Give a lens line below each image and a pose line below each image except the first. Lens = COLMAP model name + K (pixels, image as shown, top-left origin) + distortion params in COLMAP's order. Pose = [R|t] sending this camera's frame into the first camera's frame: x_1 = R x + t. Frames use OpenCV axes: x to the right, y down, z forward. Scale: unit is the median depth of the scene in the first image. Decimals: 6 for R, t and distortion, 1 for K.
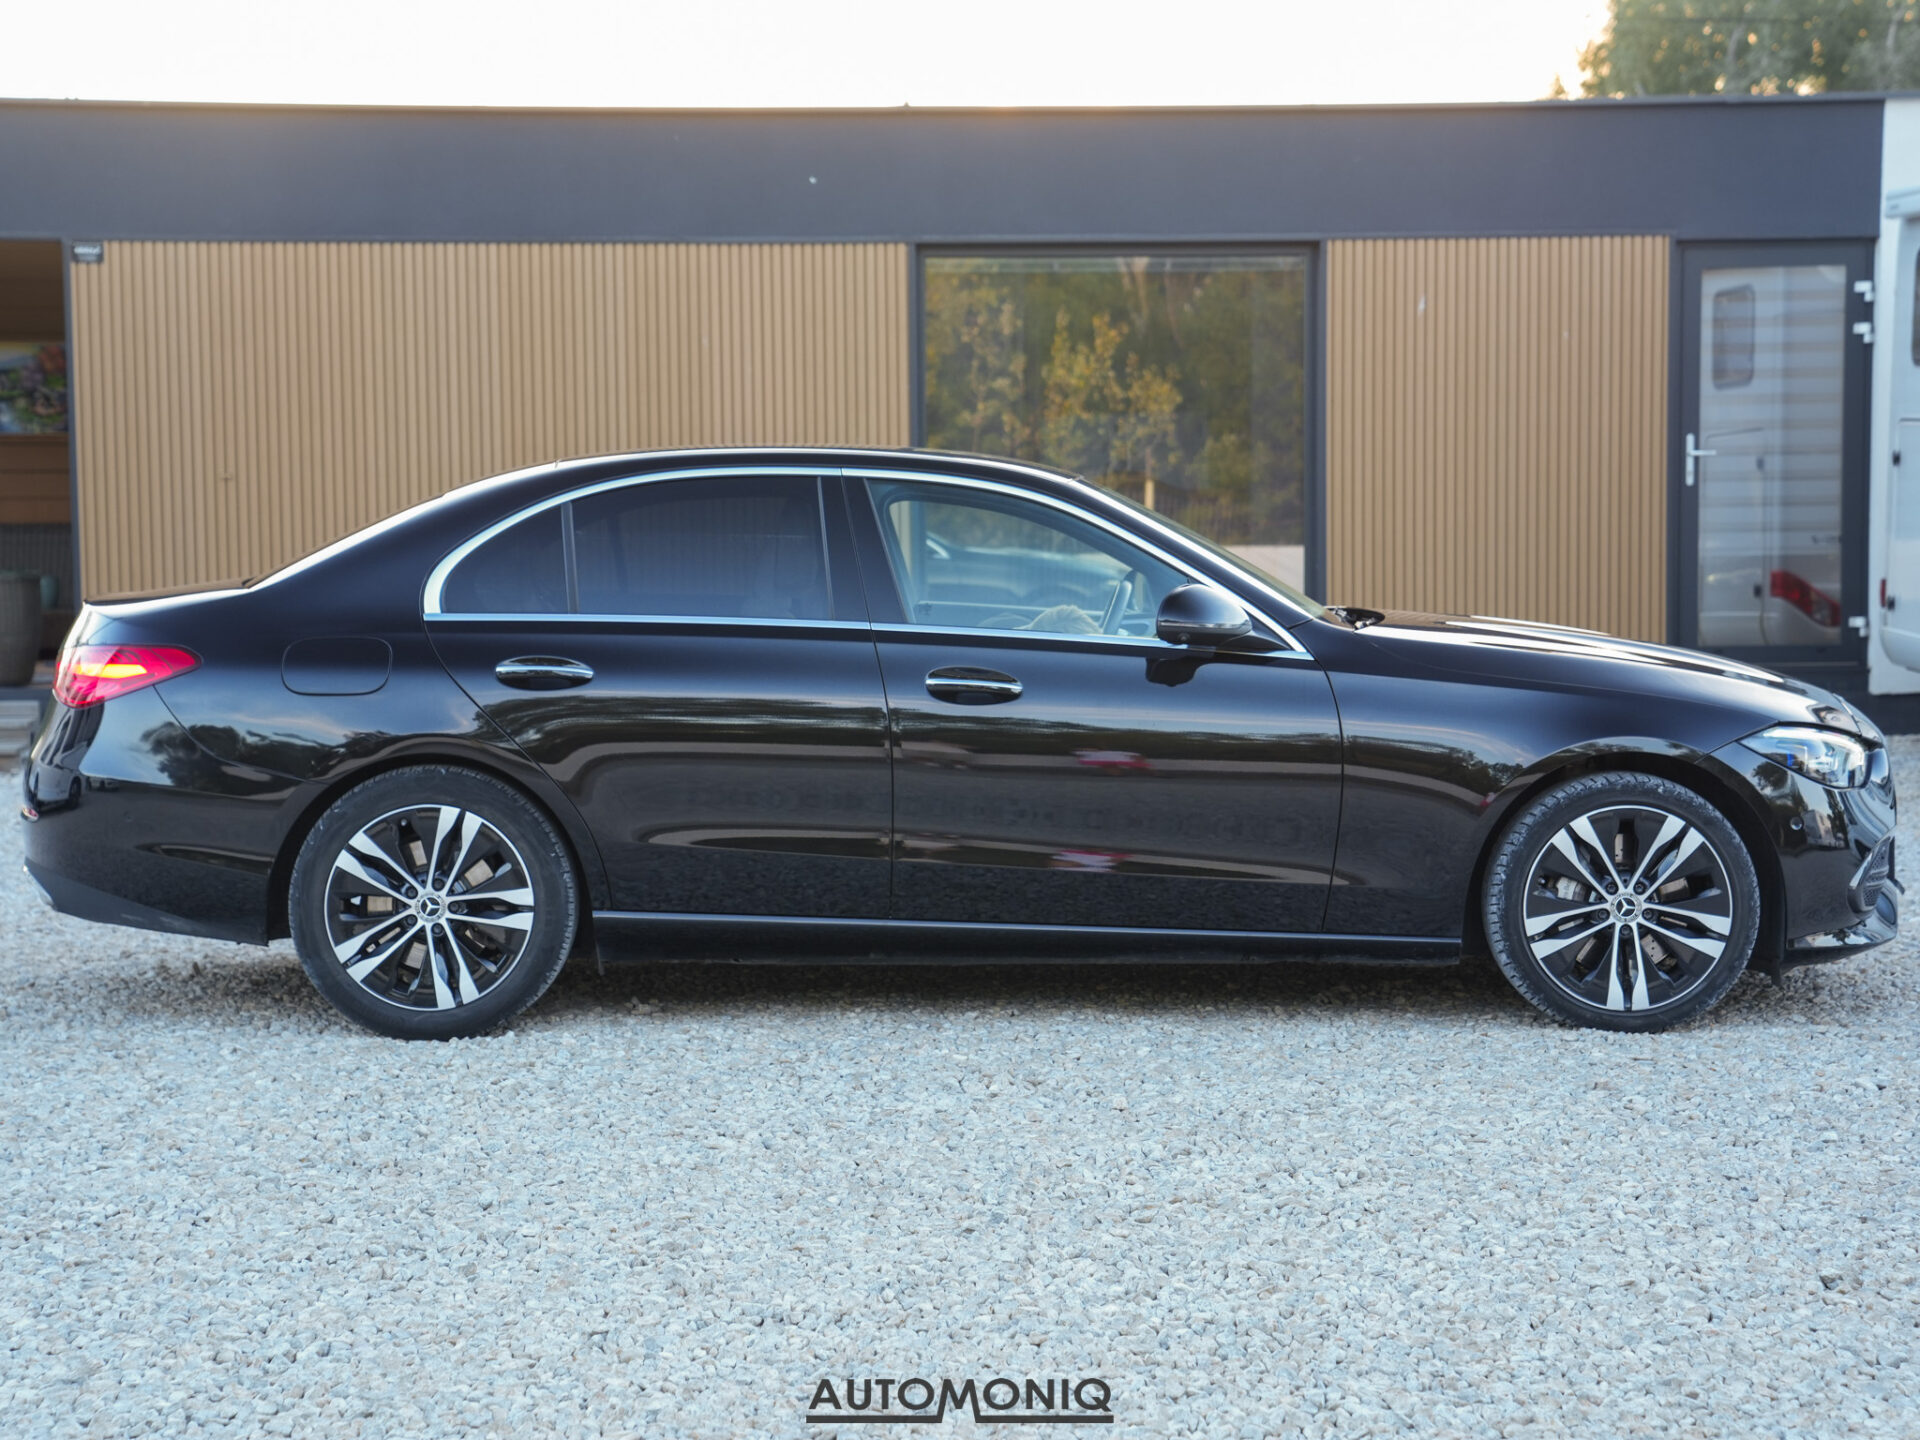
lens RADIAL K [[3286.4, 0, 960.0], [0, 3286.4, 720.0], [0, 0, 1]] dist [0.229150, 0.104466]
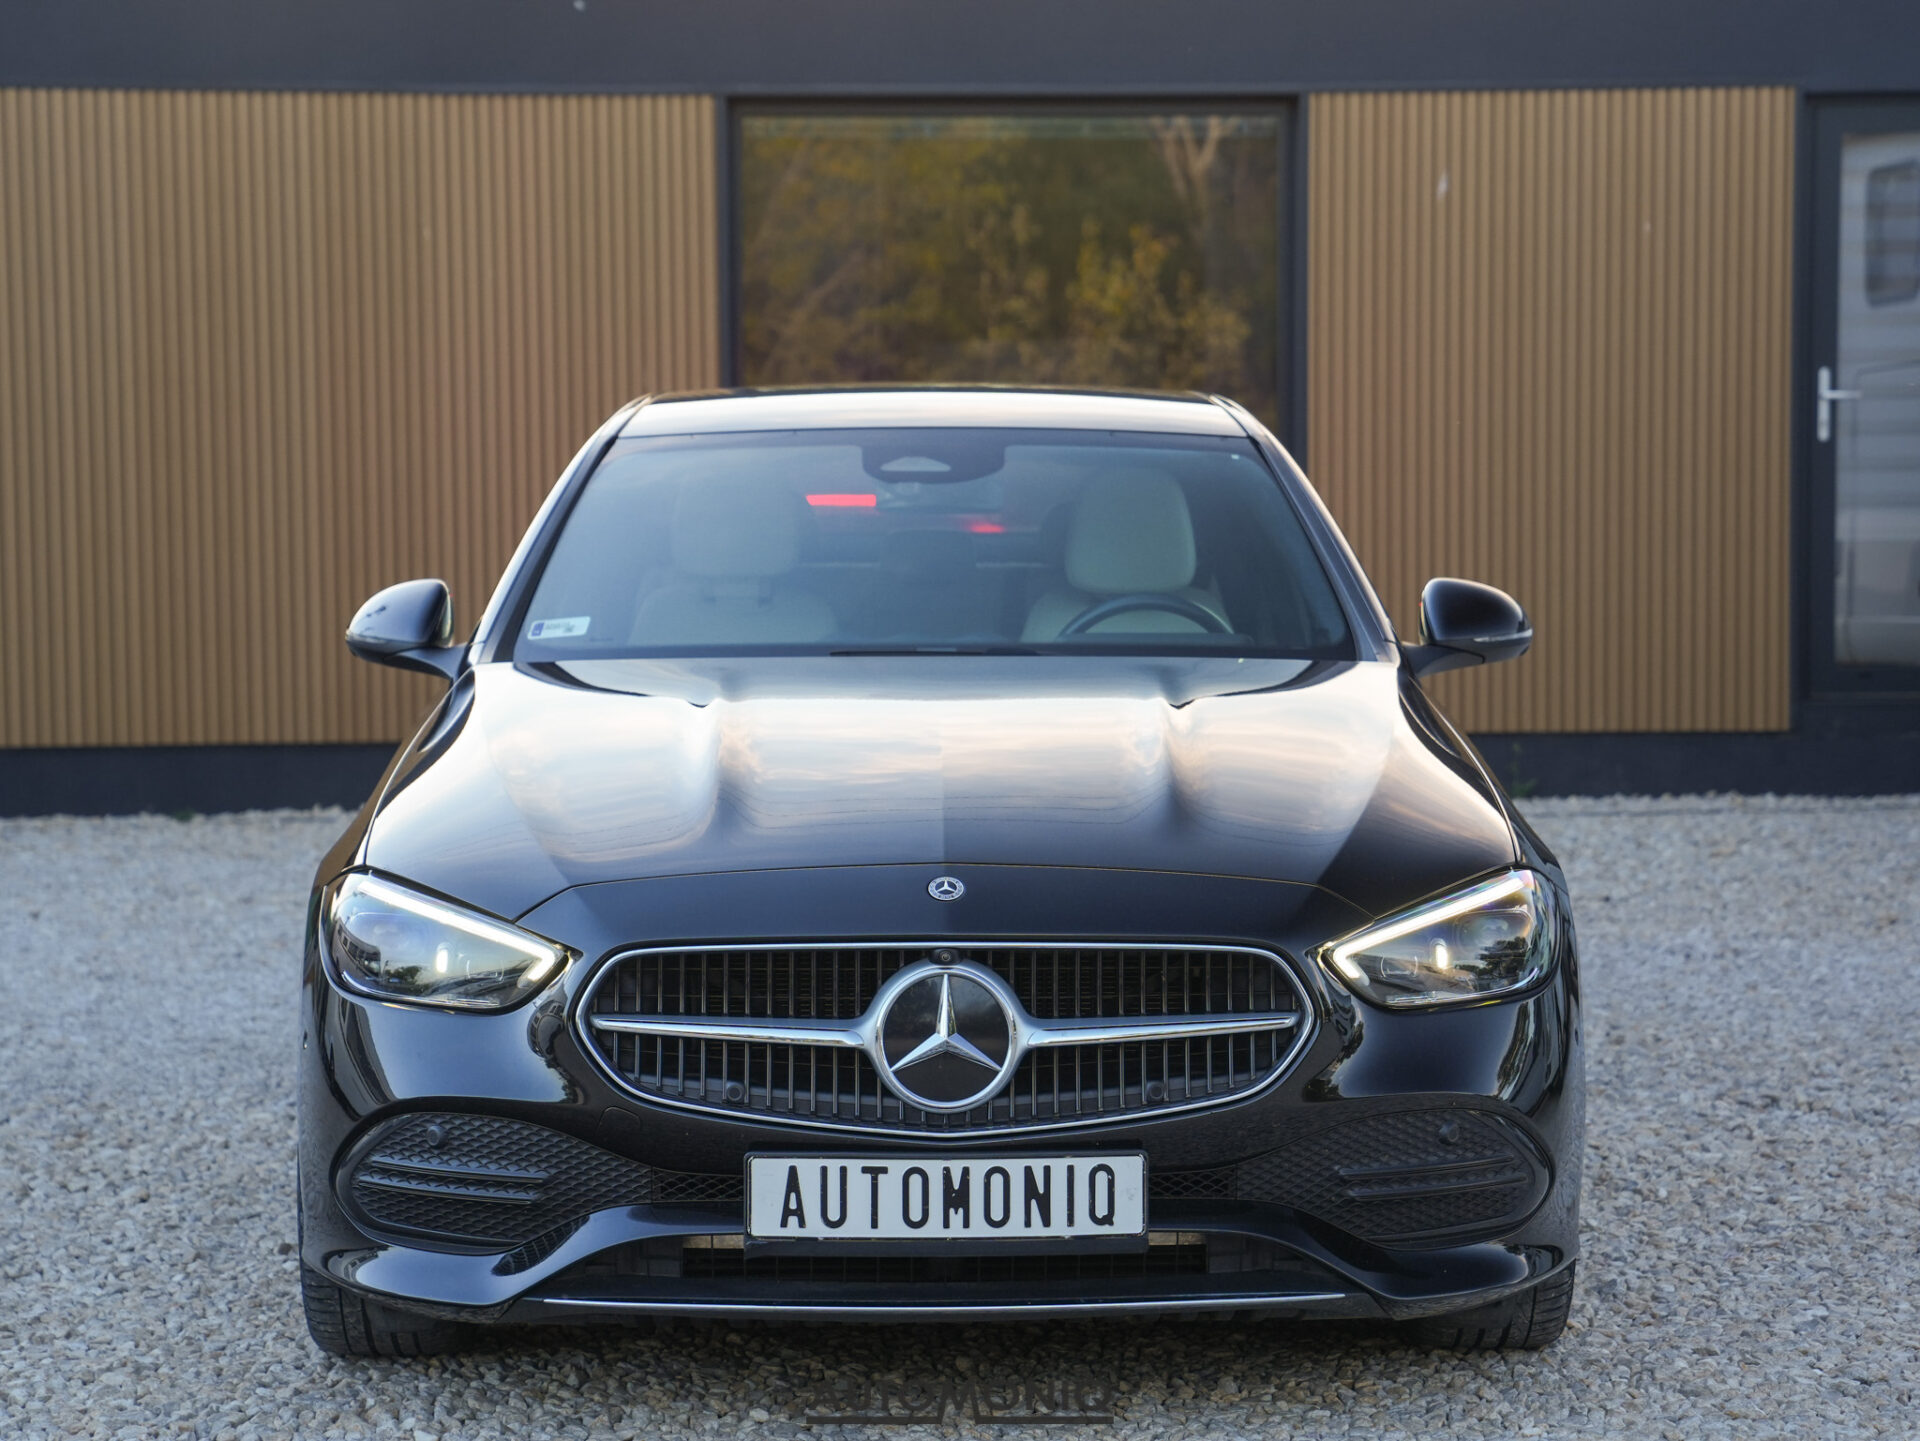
lens RADIAL K [[4011.8, 0, 960.0], [0, 4011.8, 720.5], [0, 0, 1]] dist [0.256714, 0.596267]
pose [[0.999919, 0.002644, -0.012428, 0.047040], [-0.002643, 0.999997, 0.000051, -0.010733], [0.012428, -0.000018, 0.999923, 0.133228]]
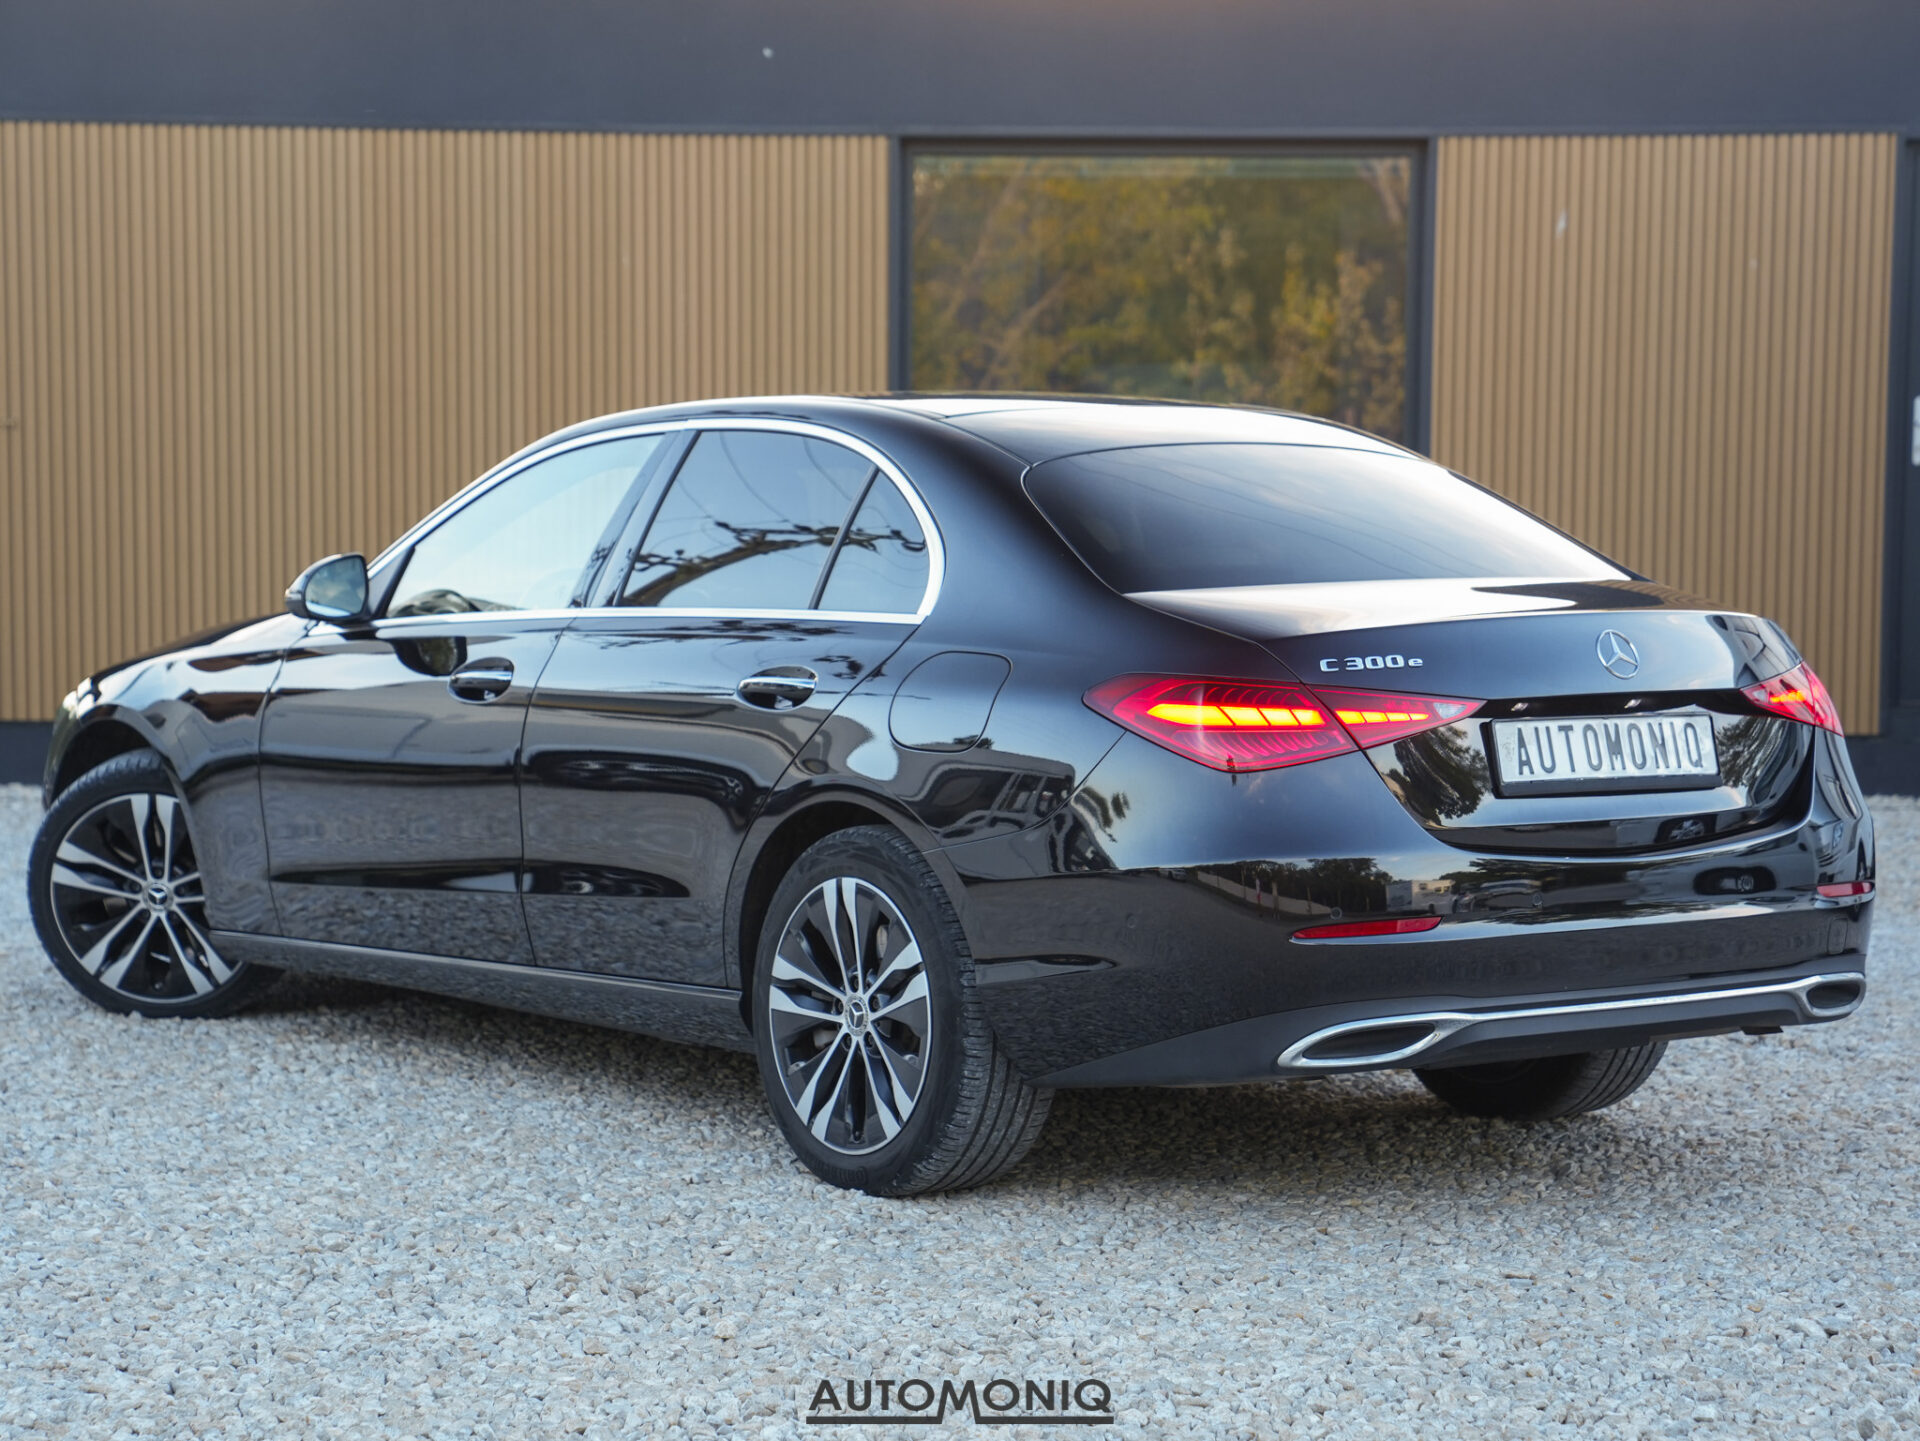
lens RADIAL K [[3970.9, 0, 955.5], [0, 3970.9, 771.3], [0, 0, 1]] dist [0.264380, 0.529266]
pose [[0.997527, 0.021134, -0.067036, 0.064526], [-0.020534, 0.999743, 0.009638, -0.005093], [0.067222, -0.008237, 0.997704, 0.065397]]
